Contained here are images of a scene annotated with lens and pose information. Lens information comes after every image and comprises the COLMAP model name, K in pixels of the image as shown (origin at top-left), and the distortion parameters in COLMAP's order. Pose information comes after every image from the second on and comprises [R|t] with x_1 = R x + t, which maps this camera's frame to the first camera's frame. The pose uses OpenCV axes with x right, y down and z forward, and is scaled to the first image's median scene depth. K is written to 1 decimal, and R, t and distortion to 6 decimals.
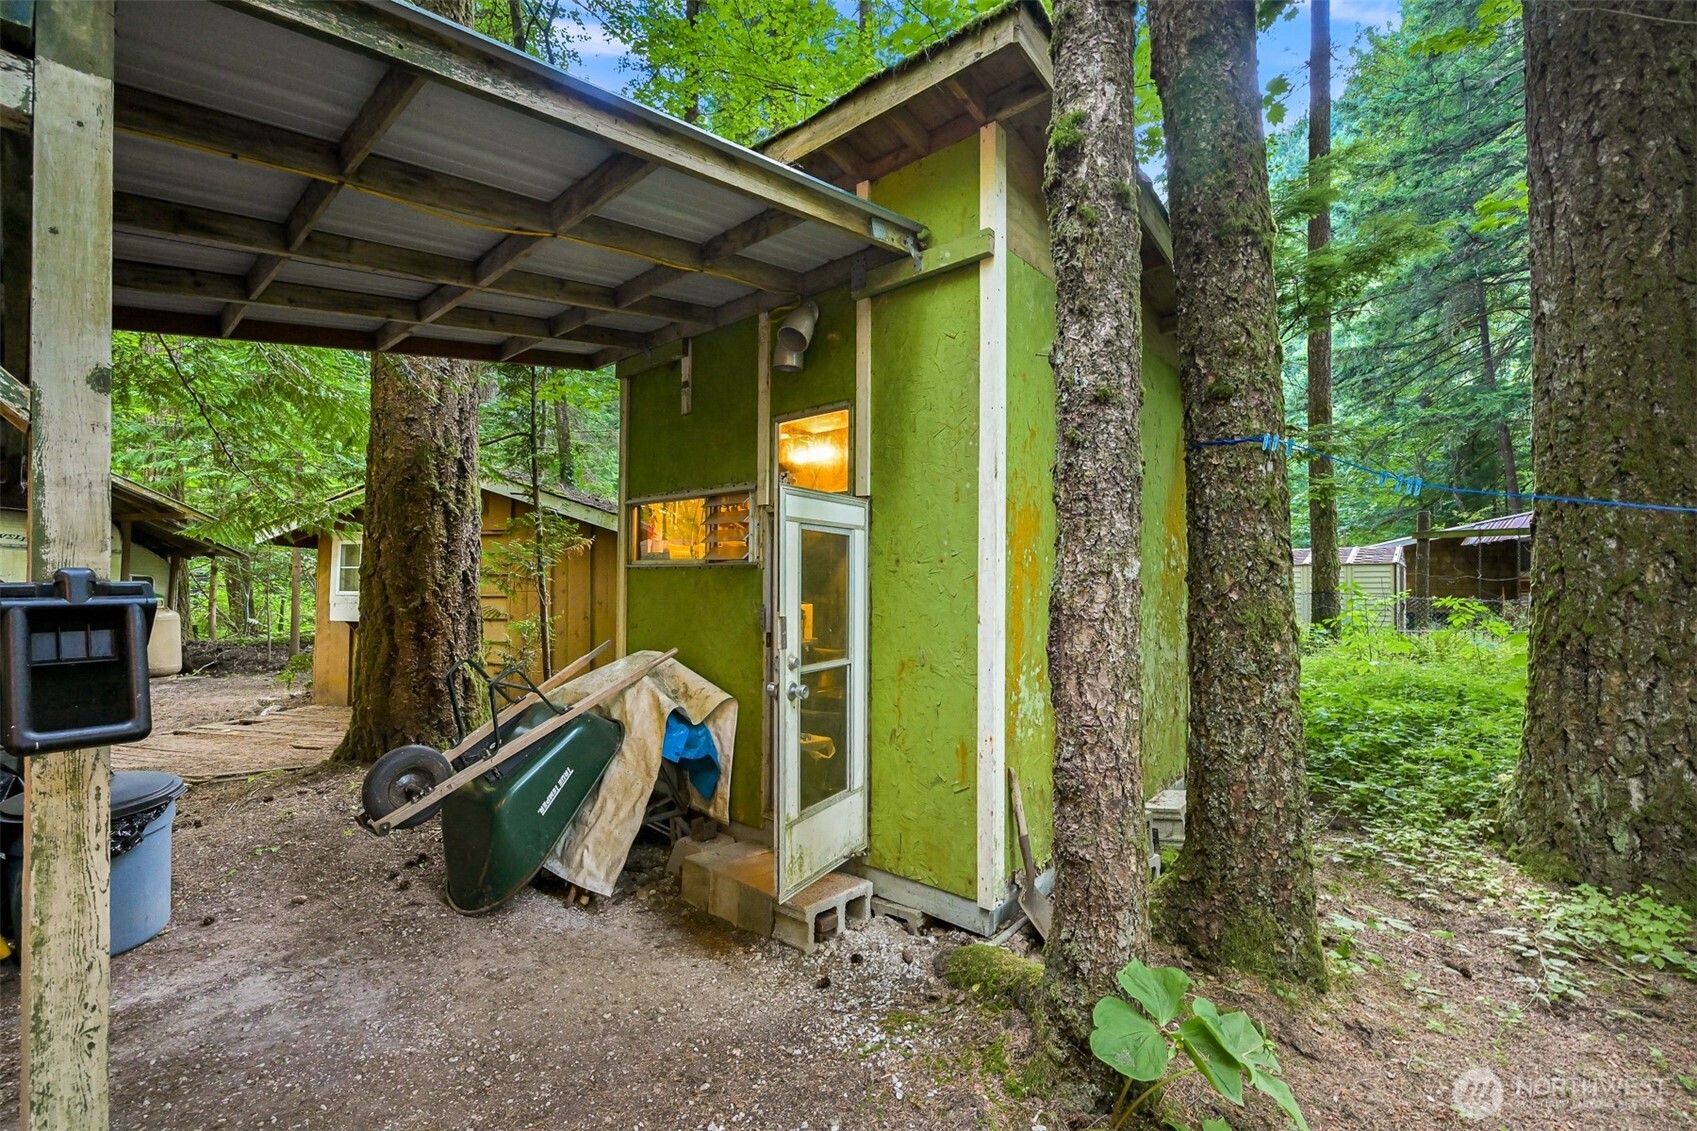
lens RADIAL K [[725.9, 0, 851.2], [0, 725.9, 577.4], [0, 0, 1]] dist [0.000702, -0.000188]
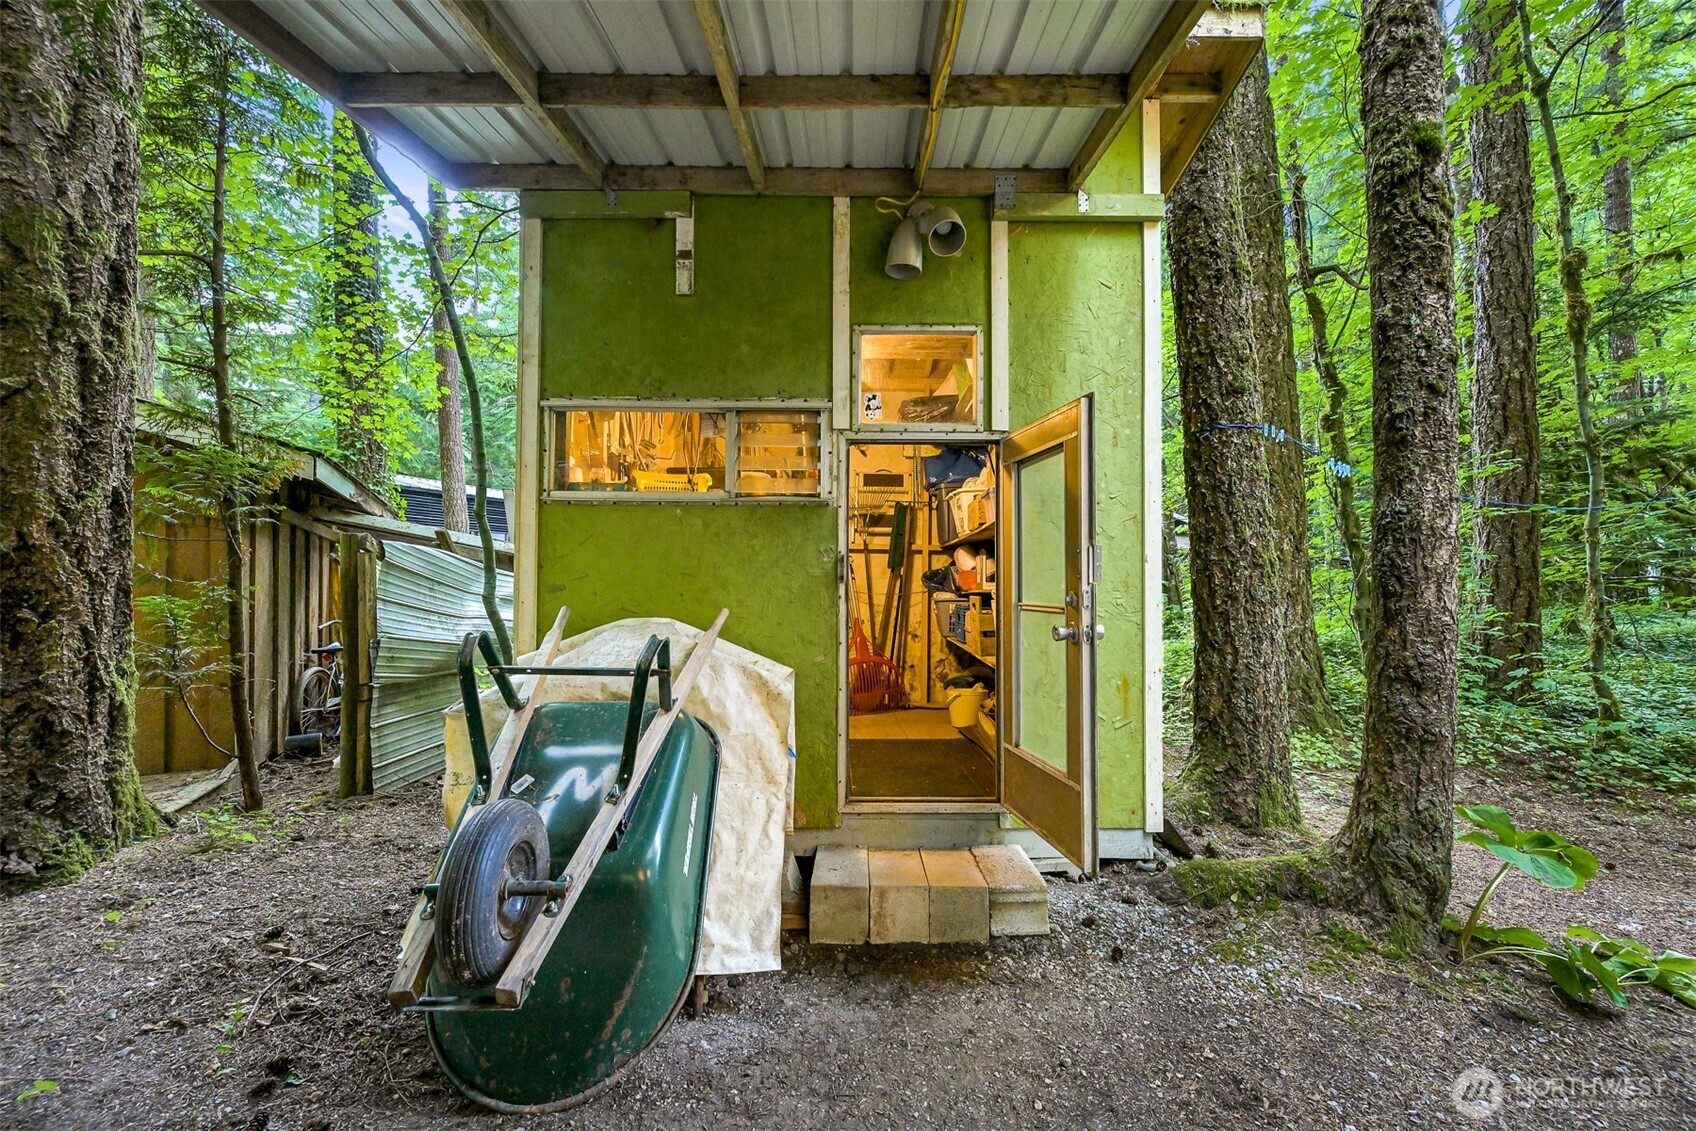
lens RADIAL K [[667.4, 0, 849.6], [0, 667.4, 567.8], [0, 0, 1]] dist [0.000662, -0.000265]
pose [[0.749760, 0.014432, 0.661552, -0.643648], [-0.004473, 0.999850, -0.016742, 0.072954], [-0.661695, 0.009593, 0.749712, 0.454331]]
